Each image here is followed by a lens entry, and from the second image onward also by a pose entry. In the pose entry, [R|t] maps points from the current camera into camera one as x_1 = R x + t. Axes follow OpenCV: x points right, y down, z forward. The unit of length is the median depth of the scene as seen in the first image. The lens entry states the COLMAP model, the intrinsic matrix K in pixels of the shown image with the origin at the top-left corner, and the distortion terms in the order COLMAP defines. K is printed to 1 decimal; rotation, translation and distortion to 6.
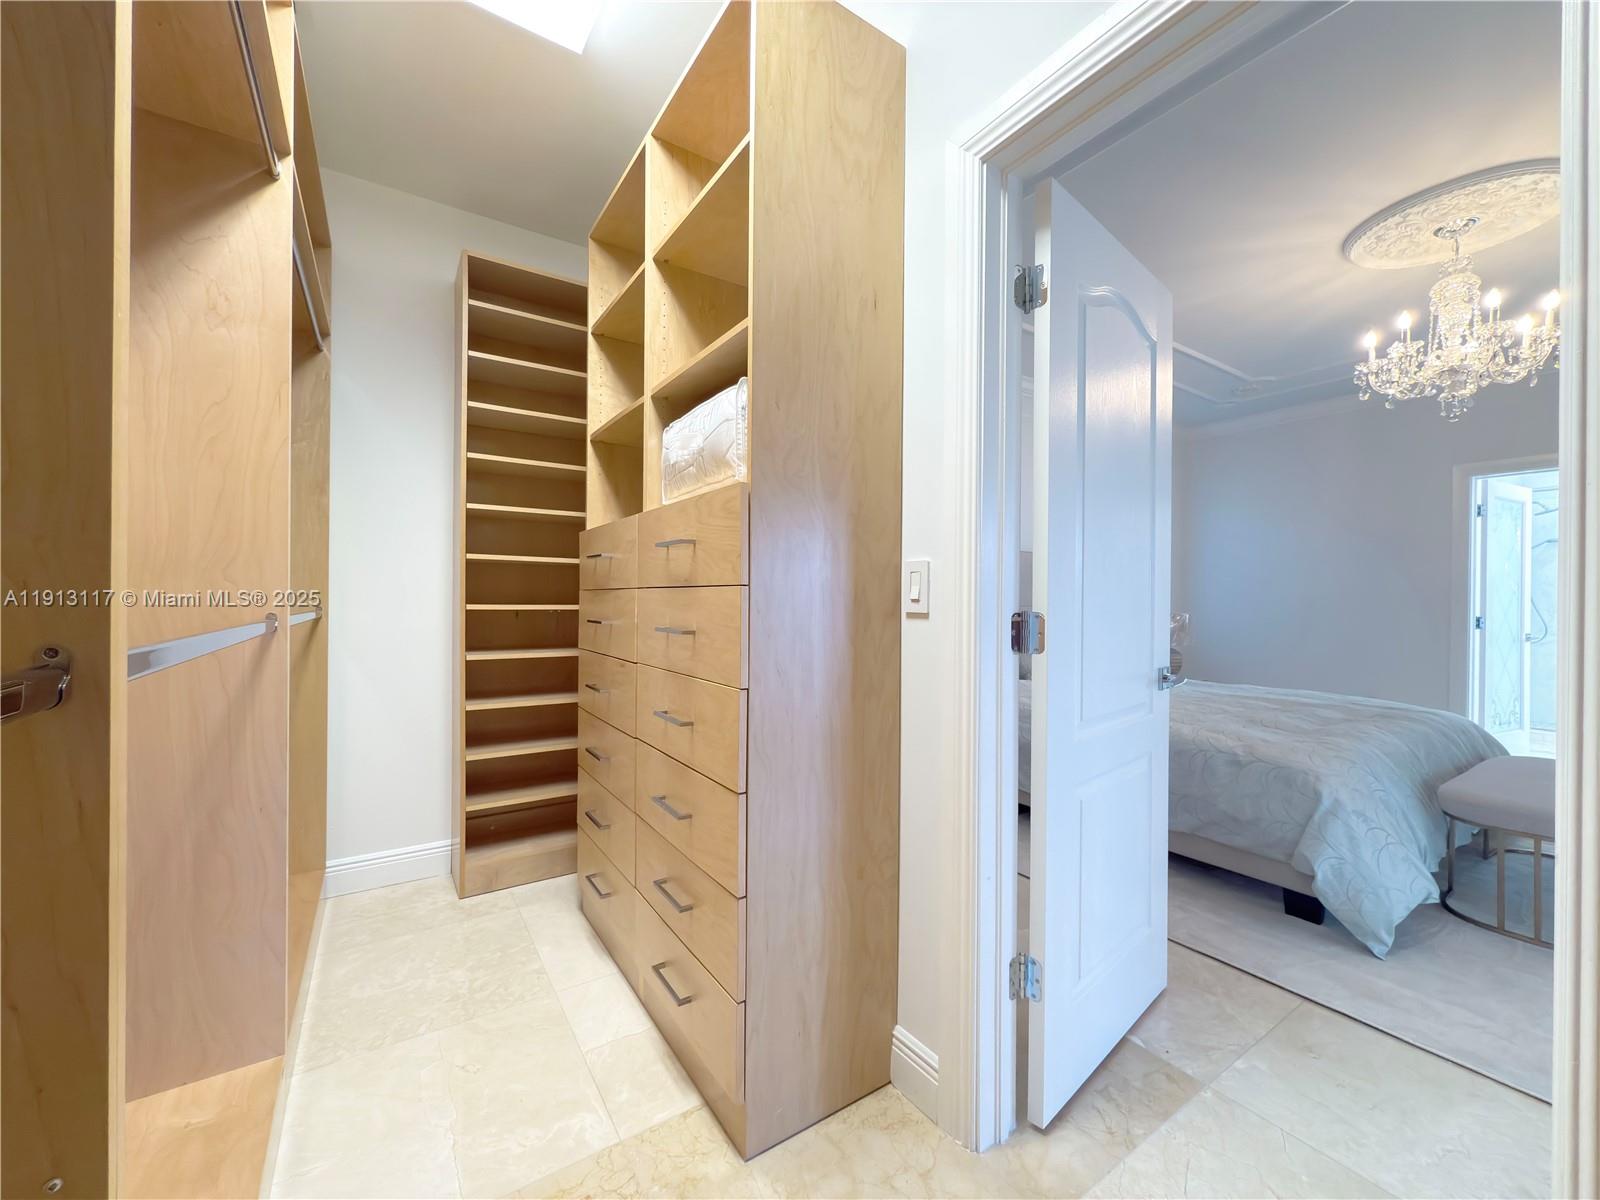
lens RADIAL K [[637.7, 0, 801.5], [0, 637.7, 605.3], [0, 0, 1]] dist [0.008629, 0.000142]
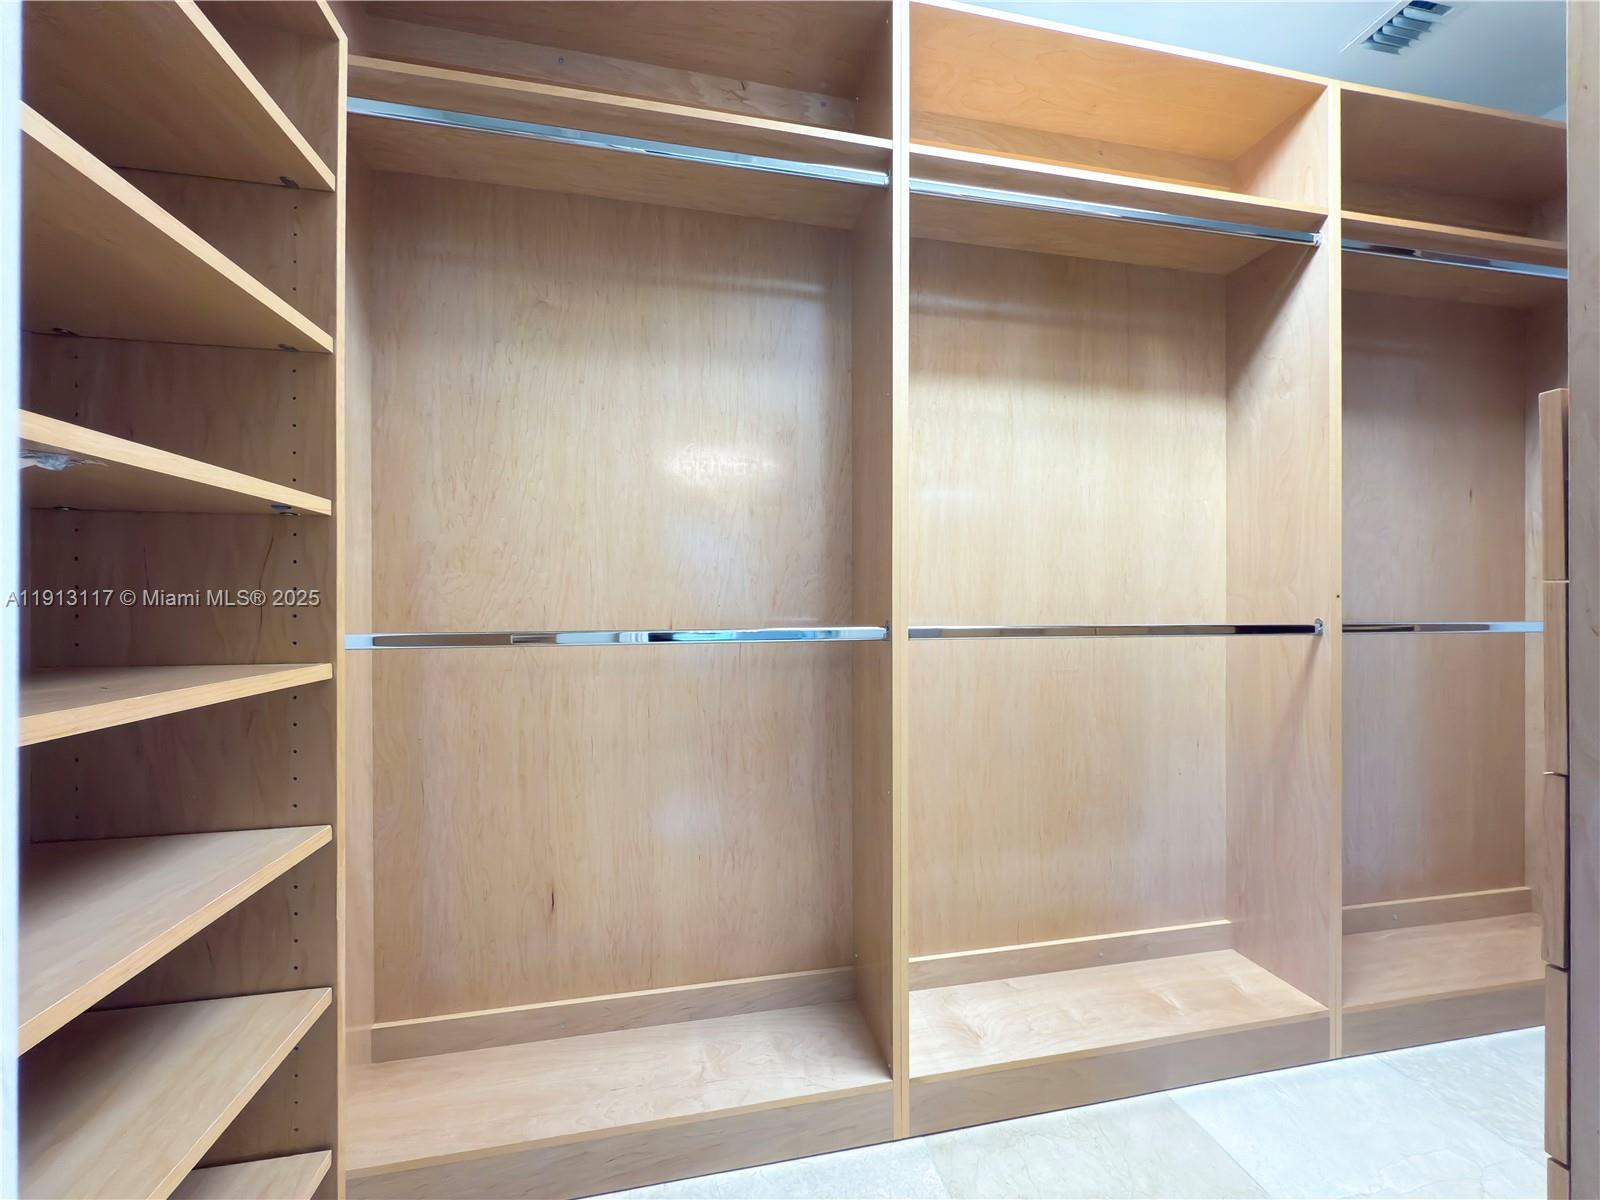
lens RADIAL K [[637.7, 0, 799.7], [0, 637.7, 598.6], [0, 0, 1]] dist [0.008629, 0.000142]
pose [[-0.370568, -0.012222, -0.928725, 0.650179], [-0.012165, 0.999892, -0.008304, -0.002345], [0.928726, 0.008221, -0.370677, 0.599282]]
